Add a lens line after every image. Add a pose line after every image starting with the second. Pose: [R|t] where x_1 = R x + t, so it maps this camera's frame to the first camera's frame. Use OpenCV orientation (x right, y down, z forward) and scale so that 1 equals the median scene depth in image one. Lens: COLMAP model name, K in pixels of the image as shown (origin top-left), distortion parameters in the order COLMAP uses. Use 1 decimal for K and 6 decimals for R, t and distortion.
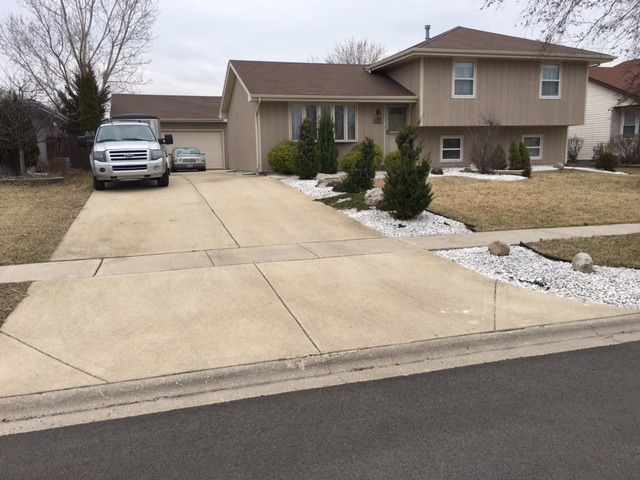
lens RADIAL K [[554.9, 0, 318.0], [0, 554.9, 239.6], [0, 0, 1]] dist [0.048306, -0.037159]
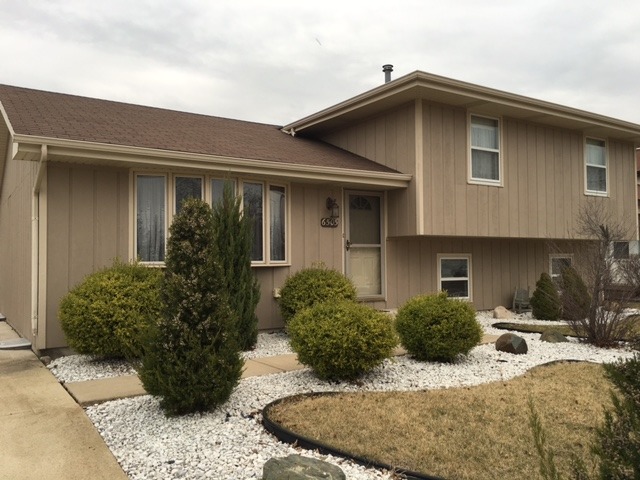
lens RADIAL K [[554.9, 0, 321.6], [0, 554.9, 242.2], [0, 0, 1]] dist [0.048306, -0.037159]
pose [[0.959568, 0.019995, 0.280766, -0.031037], [0.032353, 0.983028, -0.180579, -0.112706], [-0.279612, 0.182362, 0.942635, 0.568465]]
